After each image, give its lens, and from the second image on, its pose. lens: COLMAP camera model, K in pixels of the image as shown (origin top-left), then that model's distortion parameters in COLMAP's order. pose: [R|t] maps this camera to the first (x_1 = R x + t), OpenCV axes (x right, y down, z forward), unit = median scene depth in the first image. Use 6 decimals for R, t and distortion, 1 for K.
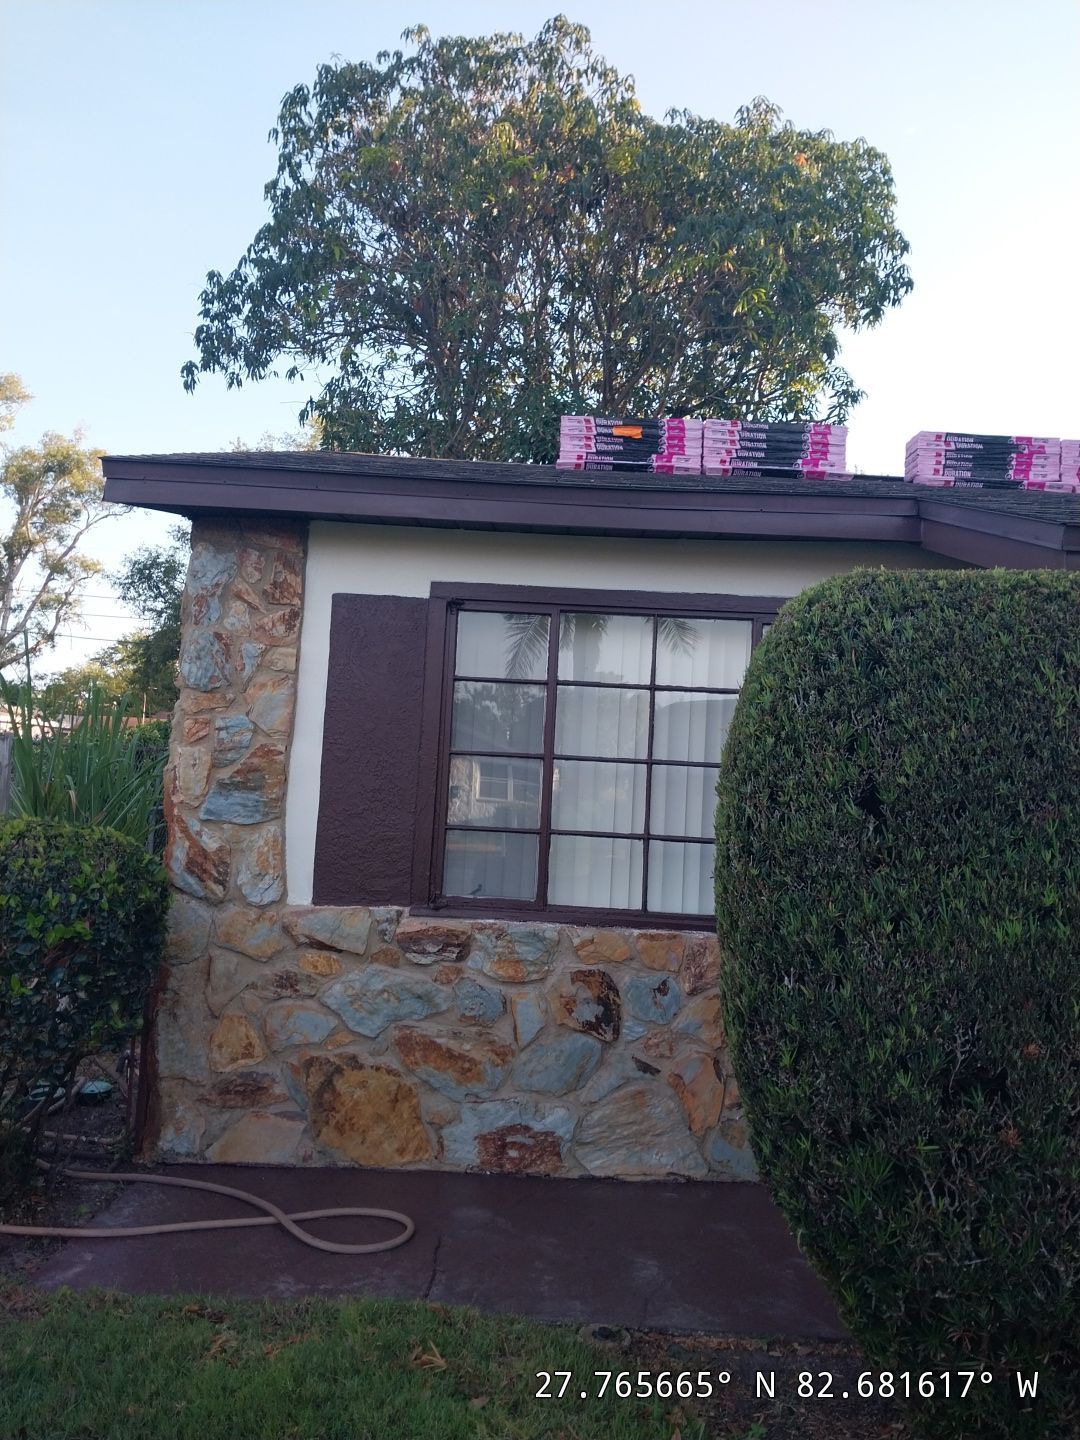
lens RADIAL K [[1109.0, 0, 541.4], [0, 1109.0, 720.1], [0, 0, 1]] dist [0.095202, -0.210454]
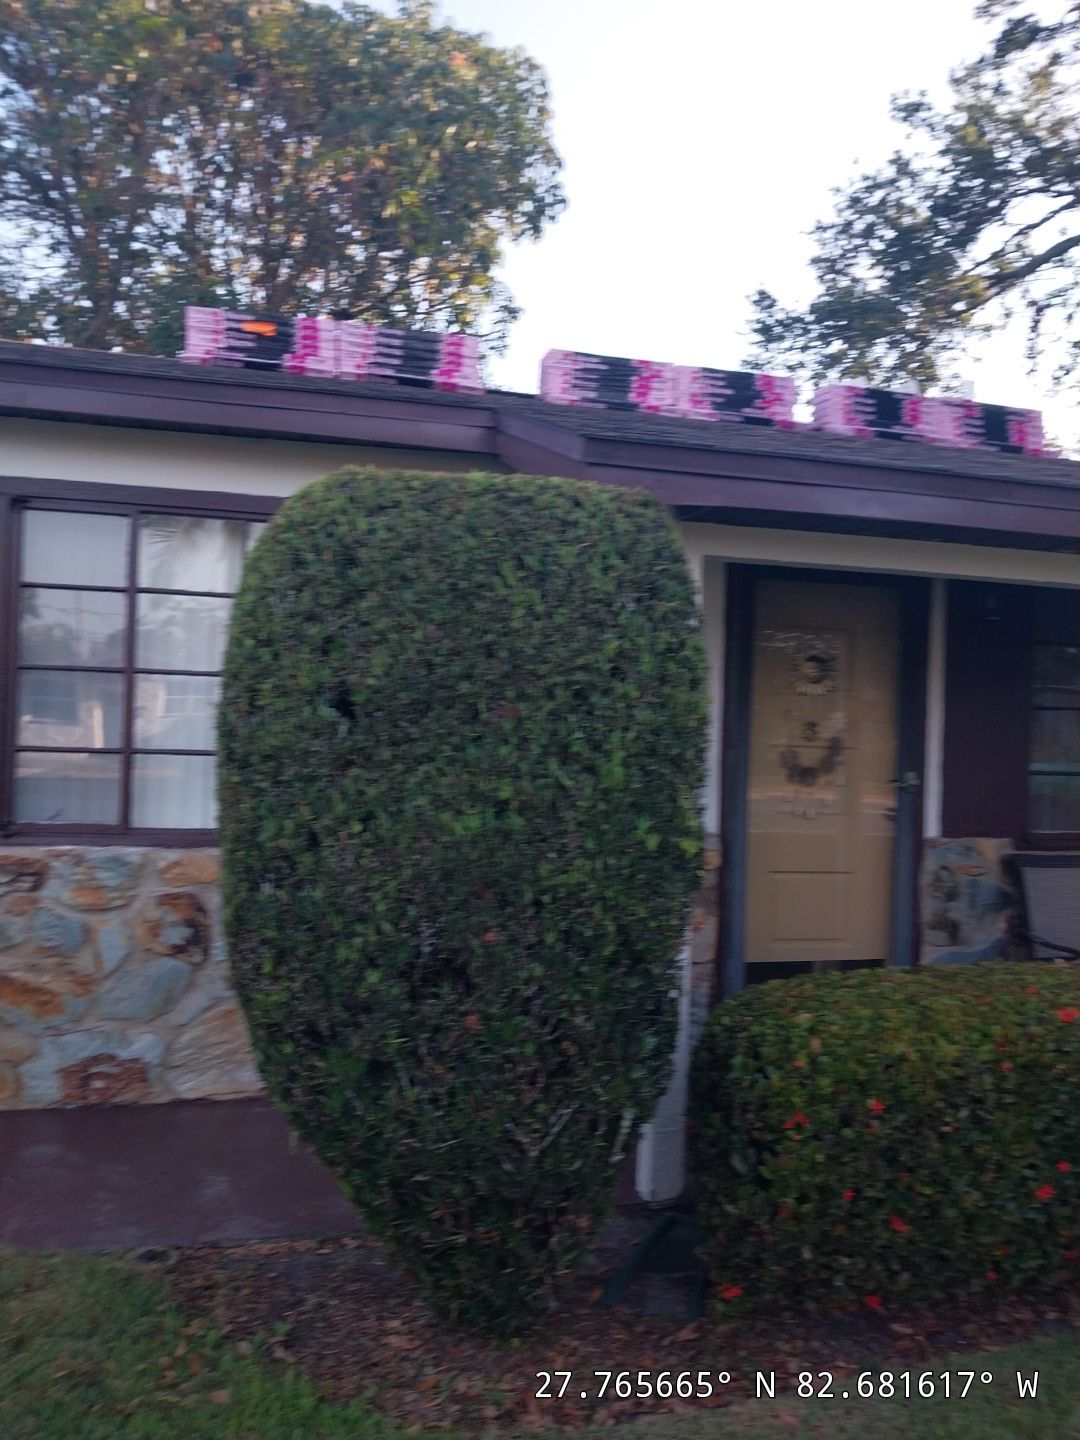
lens RADIAL K [[1122.9, 0, 550.2], [0, 1122.9, 716.3], [0, 0, 1]] dist [0.008577, -0.019967]
pose [[0.965452, -0.017910, 0.259963, 0.103369], [0.000192, 0.997684, 0.068024, 0.007975], [-0.260580, -0.065624, 0.963220, -0.004464]]
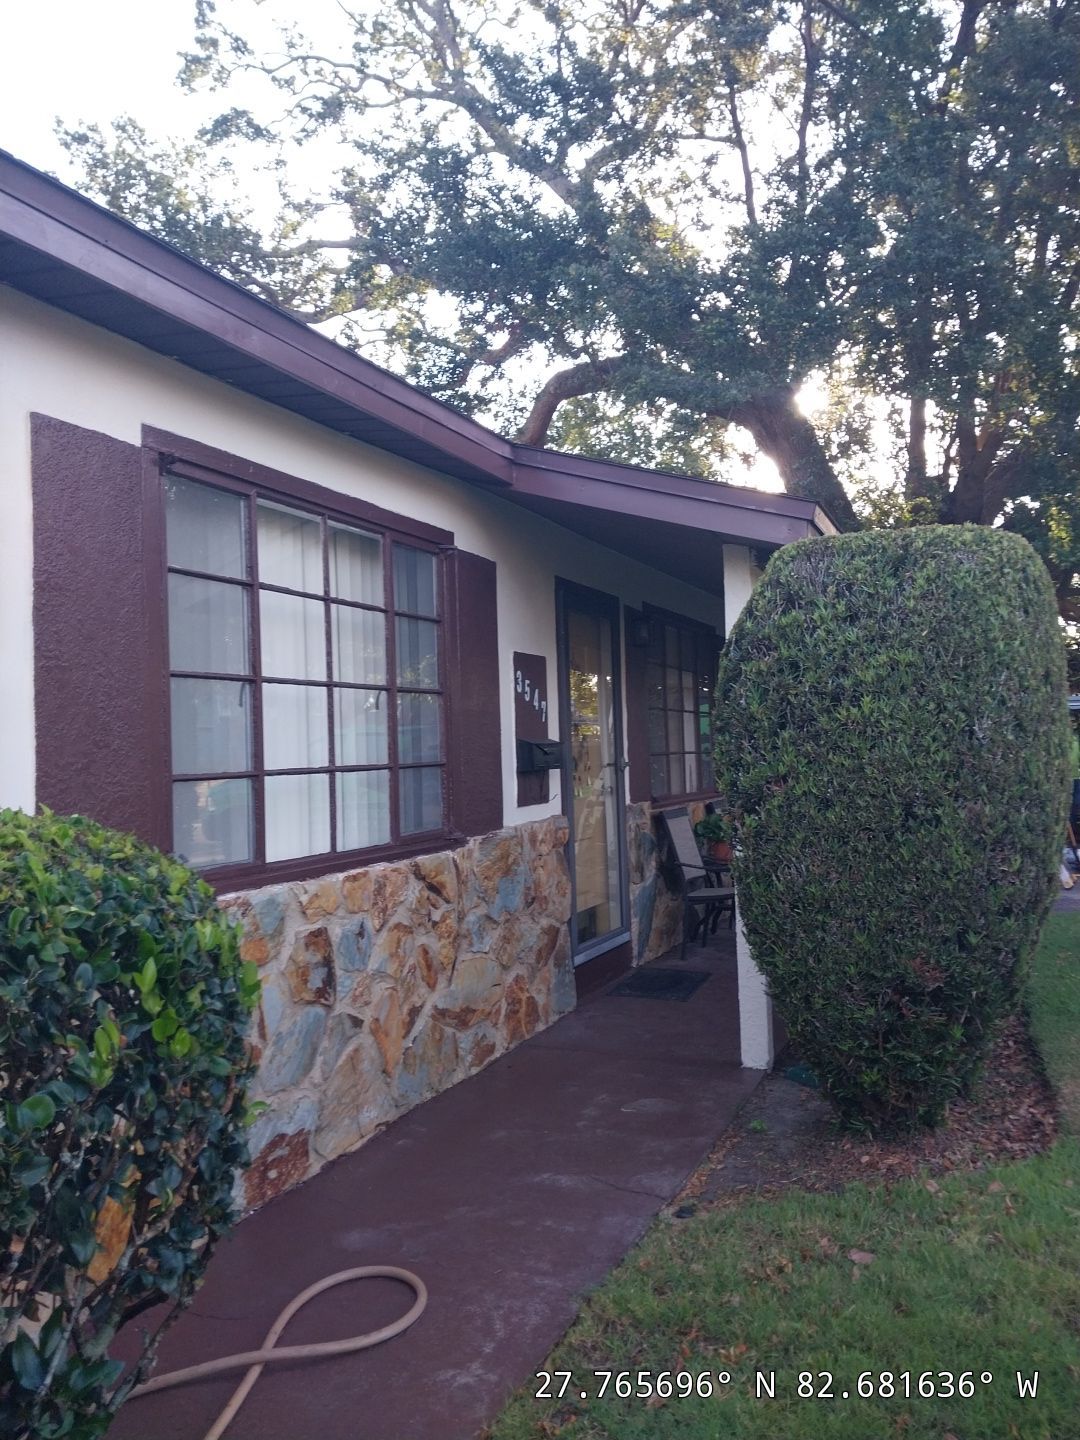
lens RADIAL K [[1122.9, 0, 550.2], [0, 1122.9, 716.3], [0, 0, 1]] dist [0.008577, -0.019967]
pose [[0.379756, -0.032085, 0.924530, -0.663472], [-0.002563, 0.999358, 0.035735, 0.031271], [-0.925083, -0.015940, 0.379429, 0.506355]]
